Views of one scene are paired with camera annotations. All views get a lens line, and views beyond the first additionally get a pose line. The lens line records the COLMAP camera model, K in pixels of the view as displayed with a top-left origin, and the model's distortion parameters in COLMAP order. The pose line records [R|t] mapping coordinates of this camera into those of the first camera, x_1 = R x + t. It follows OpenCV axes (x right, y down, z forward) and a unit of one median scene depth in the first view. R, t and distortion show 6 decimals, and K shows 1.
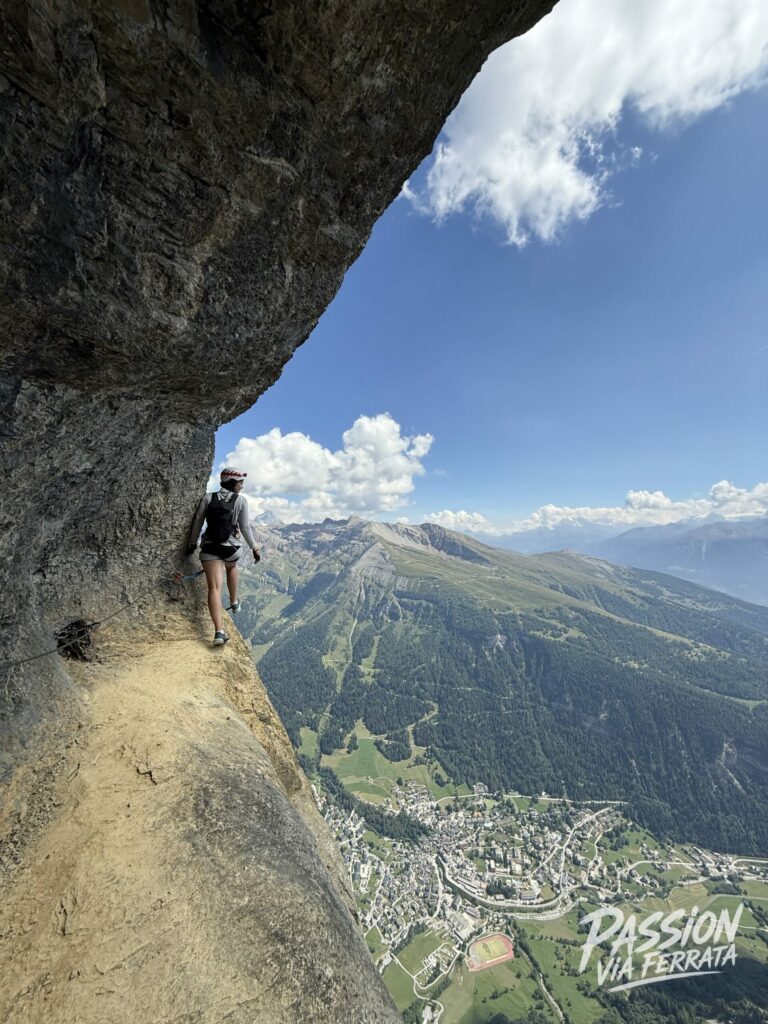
lens RADIAL K [[404.7, 0, 382.8], [0, 404.7, 501.7], [0, 0, 1]] dist [0.002286, 0.000423]
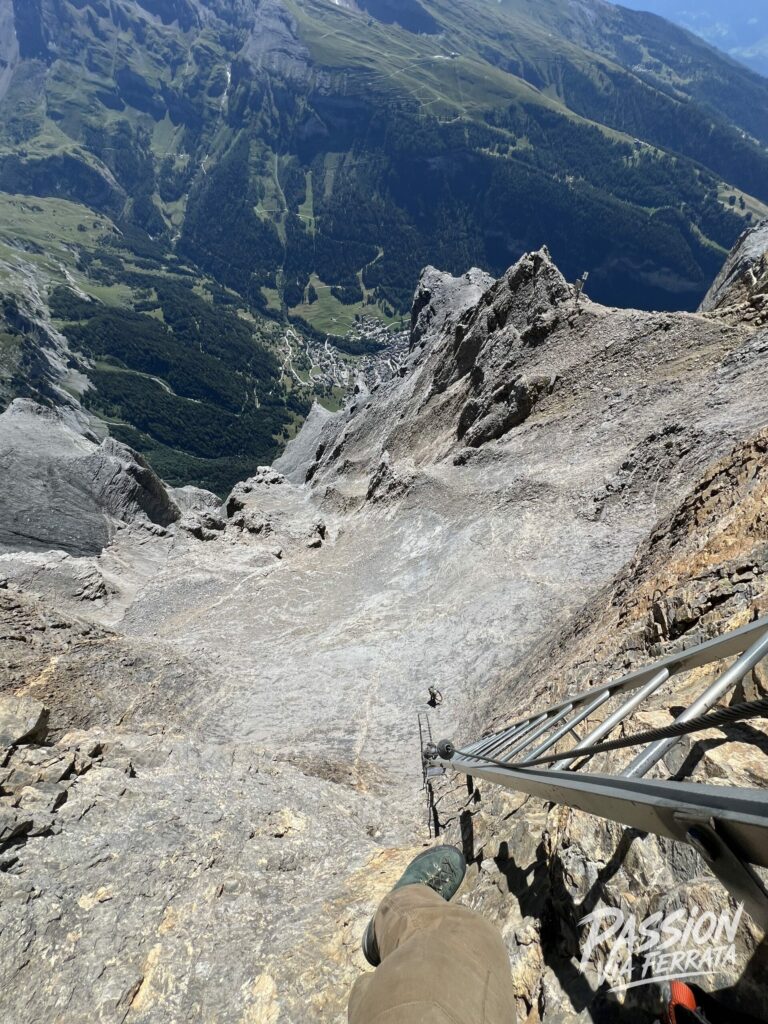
lens RADIAL K [[404.7, 0, 388.0], [0, 404.7, 508.7], [0, 0, 1]] dist [0.002286, 0.000423]
pose [[0.979690, -0.183664, 0.080468, -0.074627], [0.022992, 0.501545, 0.864826, -0.093042], [-0.199196, -0.845411, 0.495582, -0.139317]]
